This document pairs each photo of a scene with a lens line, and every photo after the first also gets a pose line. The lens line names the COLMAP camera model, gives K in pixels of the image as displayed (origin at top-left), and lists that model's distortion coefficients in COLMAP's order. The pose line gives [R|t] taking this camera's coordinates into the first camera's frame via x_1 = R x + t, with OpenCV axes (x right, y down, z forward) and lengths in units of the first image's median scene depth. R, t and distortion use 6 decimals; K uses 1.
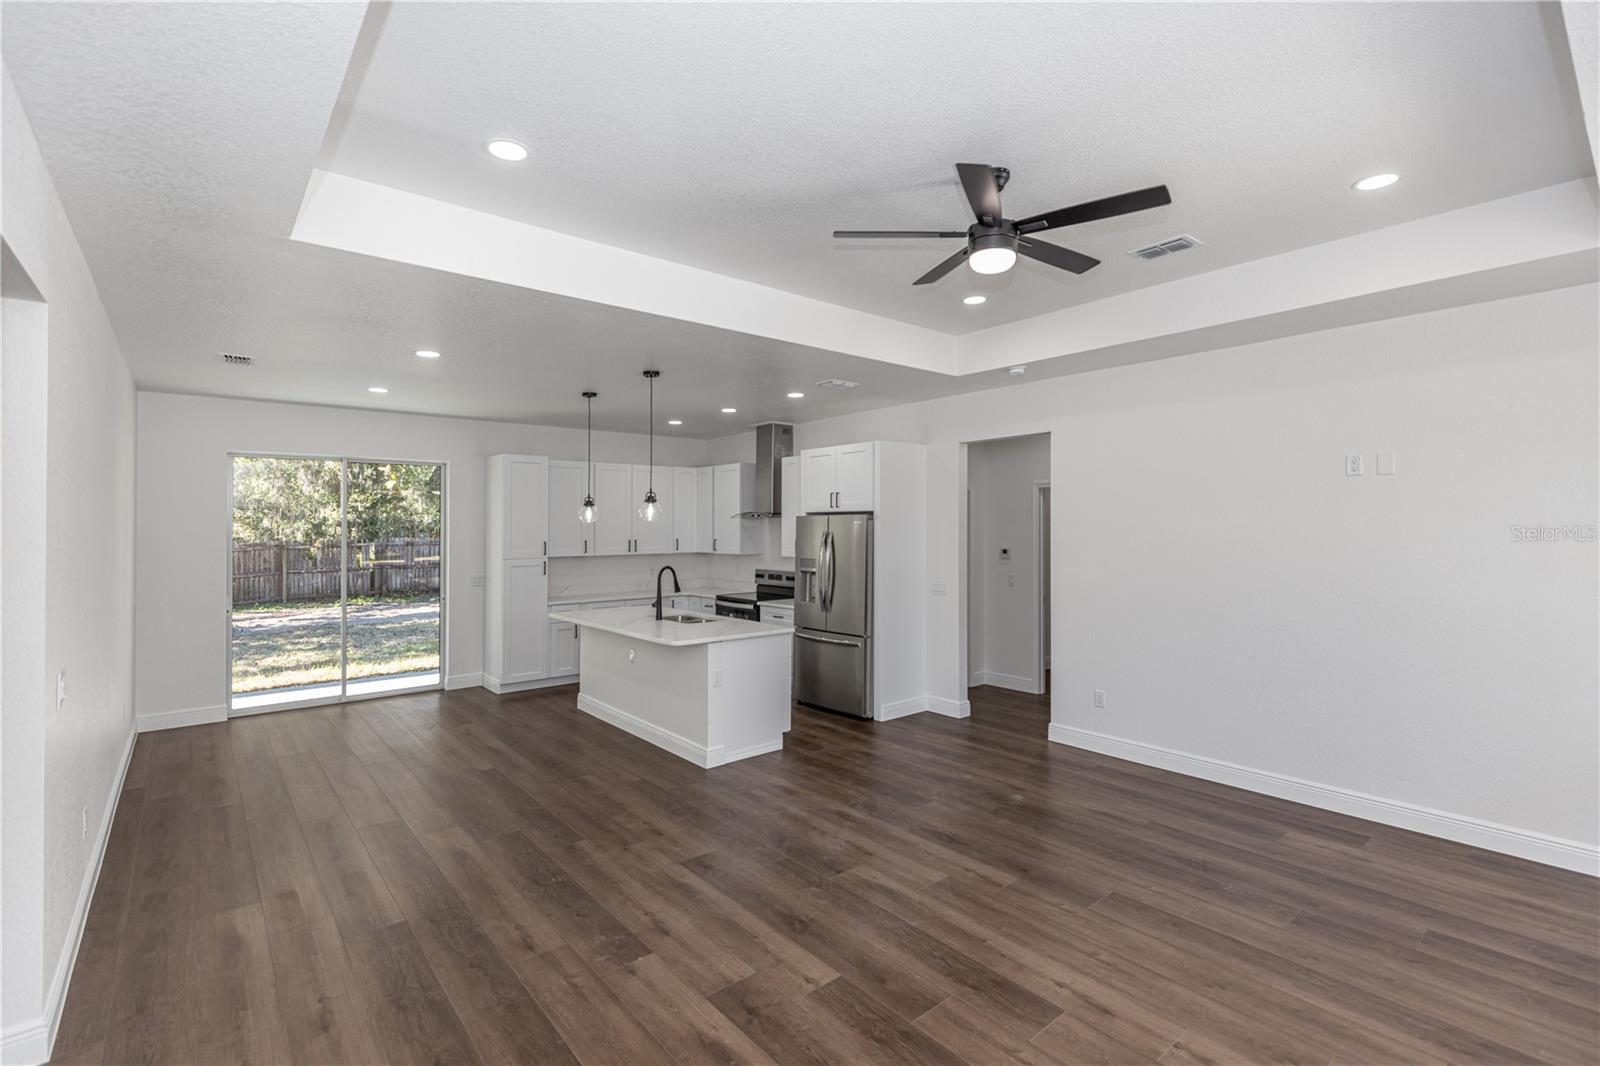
lens RADIAL K [[721.6, 0, 805.7], [0, 721.6, 526.2], [0, 0, 1]] dist [0.001648, -0.000021]
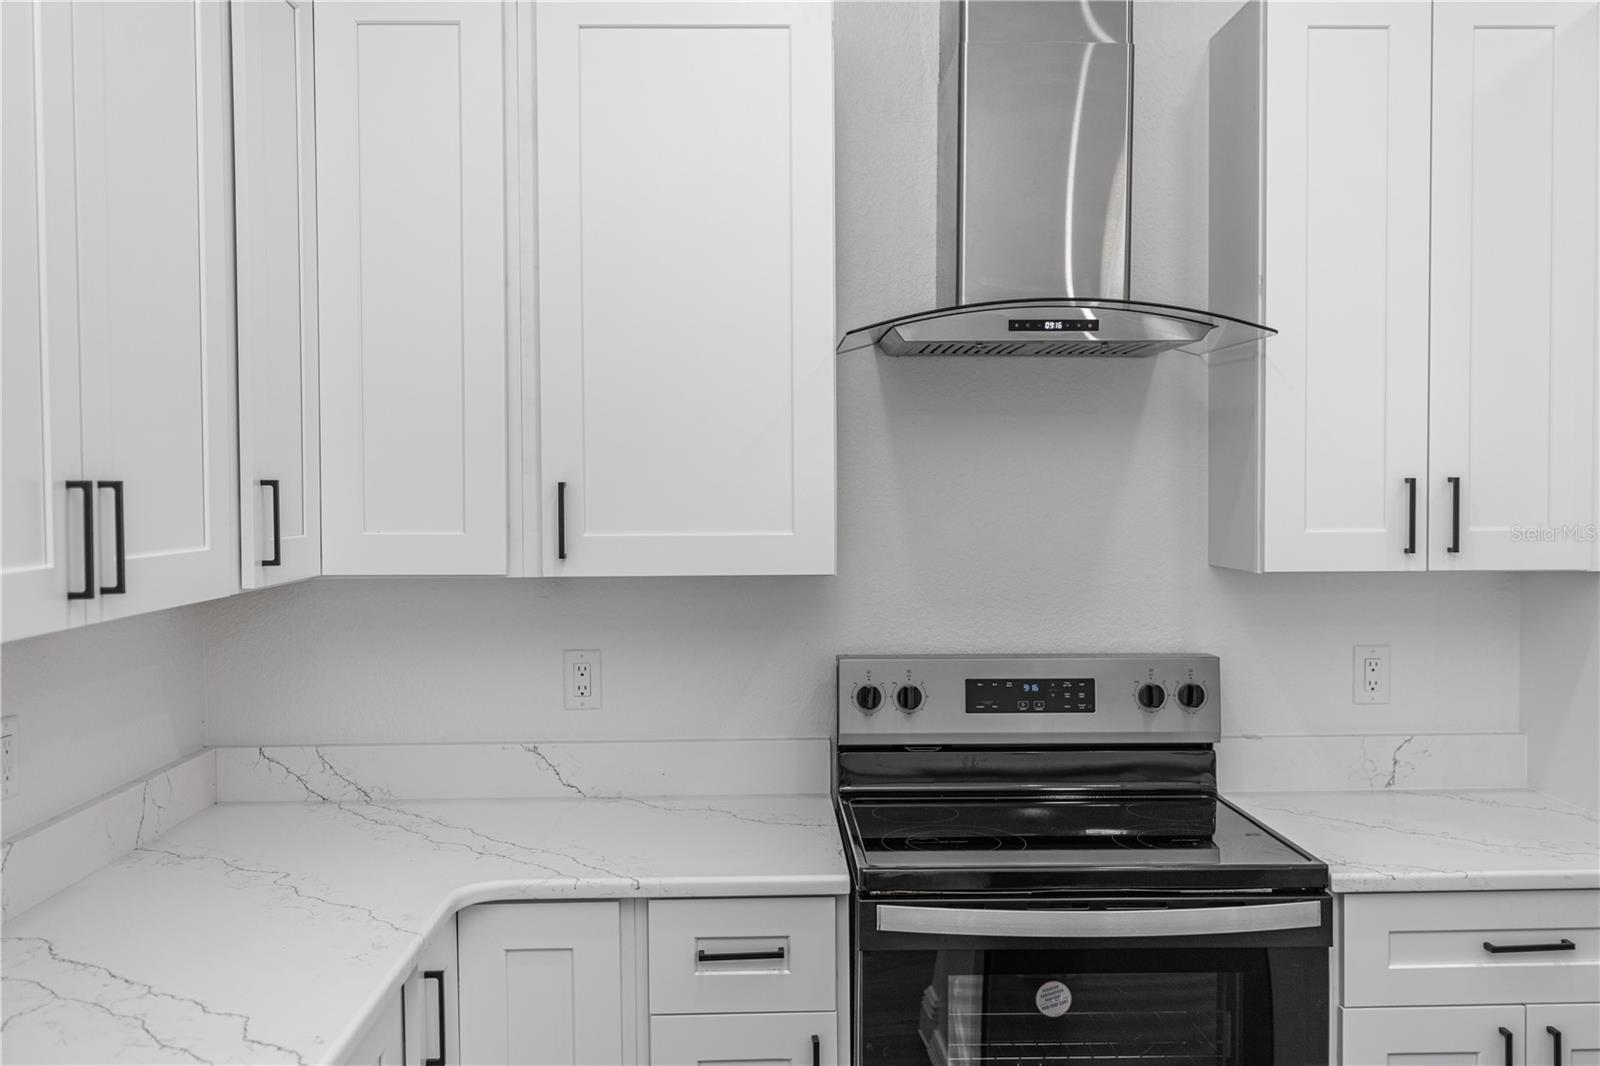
lens RADIAL K [[1384.8, 0, 800.0], [0, 1384.8, 533.0], [0, 0, 1]] dist [-0.057544, 0.000899]
pose [[0.637932, -0.025280, 0.769678, -0.457124], [0.000922, 0.999485, 0.032063, 0.028843], [-0.770092, -0.019745, 0.637627, 1.146253]]
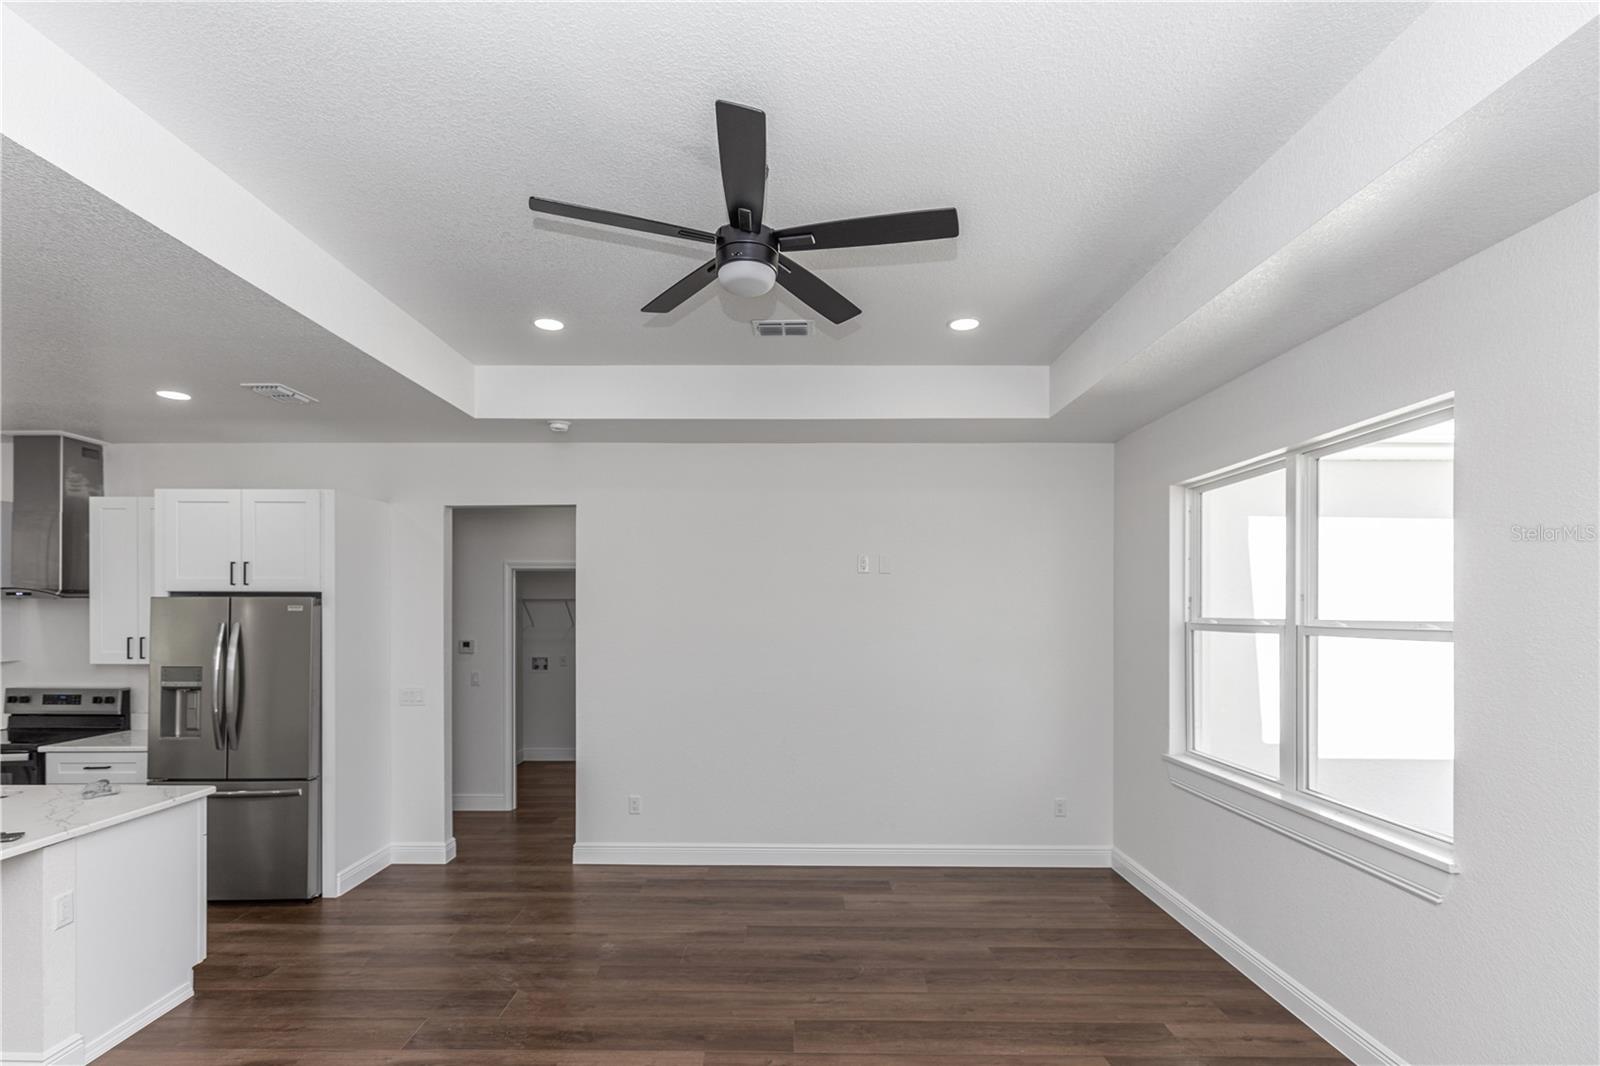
lens RADIAL K [[748.3, 0, 783.0], [0, 748.3, 616.8], [0, 0, 1]] dist [0.002574, 0.000116]
pose [[0.653821, -0.004331, 0.756637, -0.165358], [-0.004987, 0.999937, 0.010032, -0.007627], [-0.756633, -0.010333, 0.653758, 0.221109]]
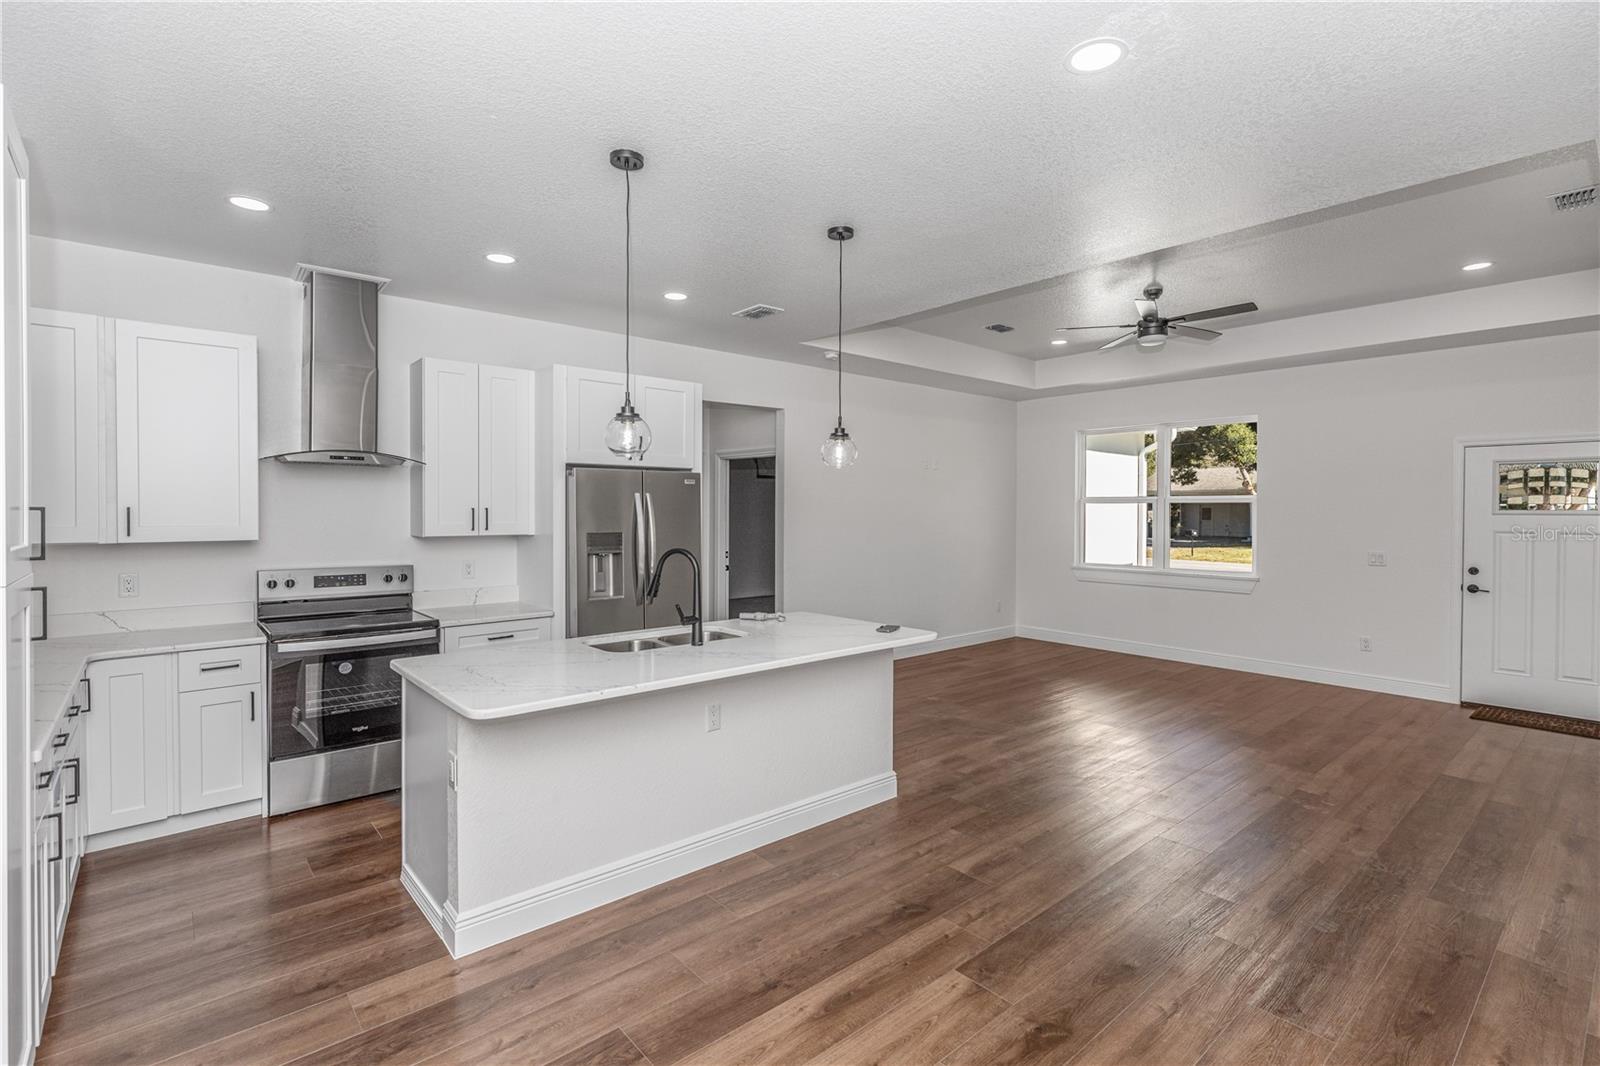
lens RADIAL K [[725.1, 0, 804.6], [0, 725.1, 517.9], [0, 0, 1]] dist [0.010871, -0.001697]
pose [[-0.002219, -0.010232, 0.999945, -0.766230], [-0.005588, 0.999932, 0.010220, 0.026583], [-0.999982, -0.005565, -0.002276, 0.928952]]
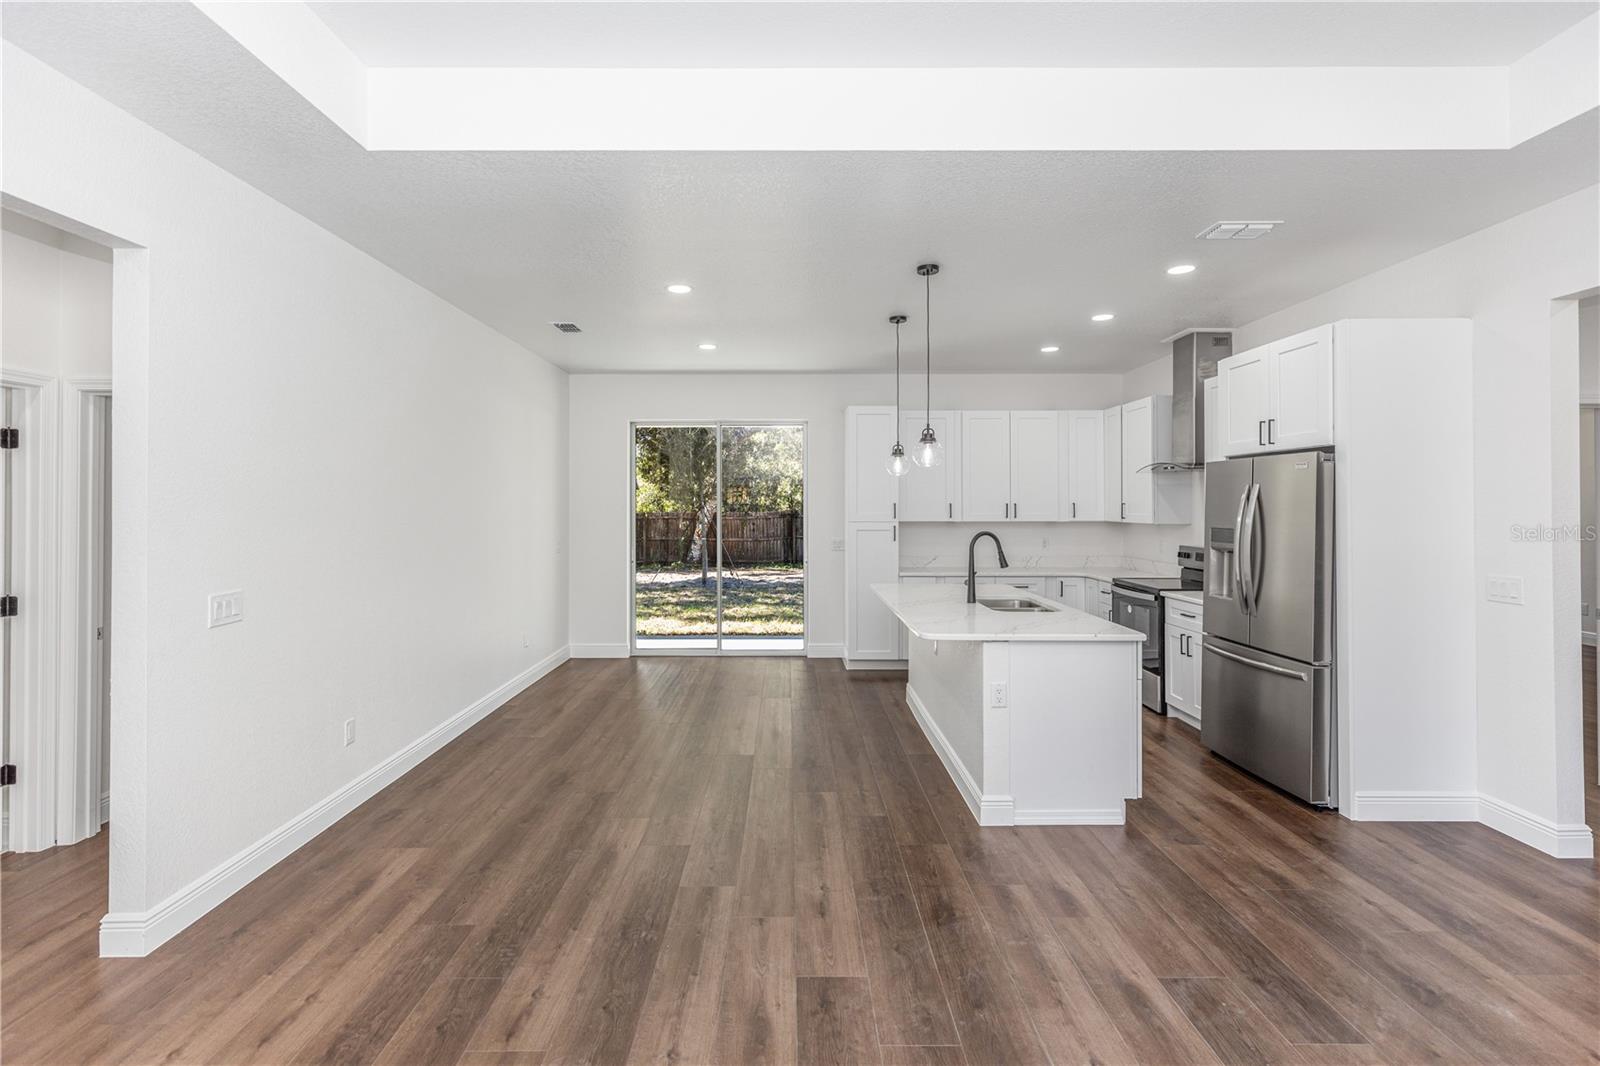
lens RADIAL K [[734.5, 0, 791.6], [0, 734.5, 498.0], [0, 0, 1]] dist [0.001581, 0.000043]
pose [[0.764469, -0.003837, -0.644649, 0.147843], [-0.000265, 0.999980, -0.006266, 0.025689], [0.644661, 0.004961, 0.764453, 0.296996]]
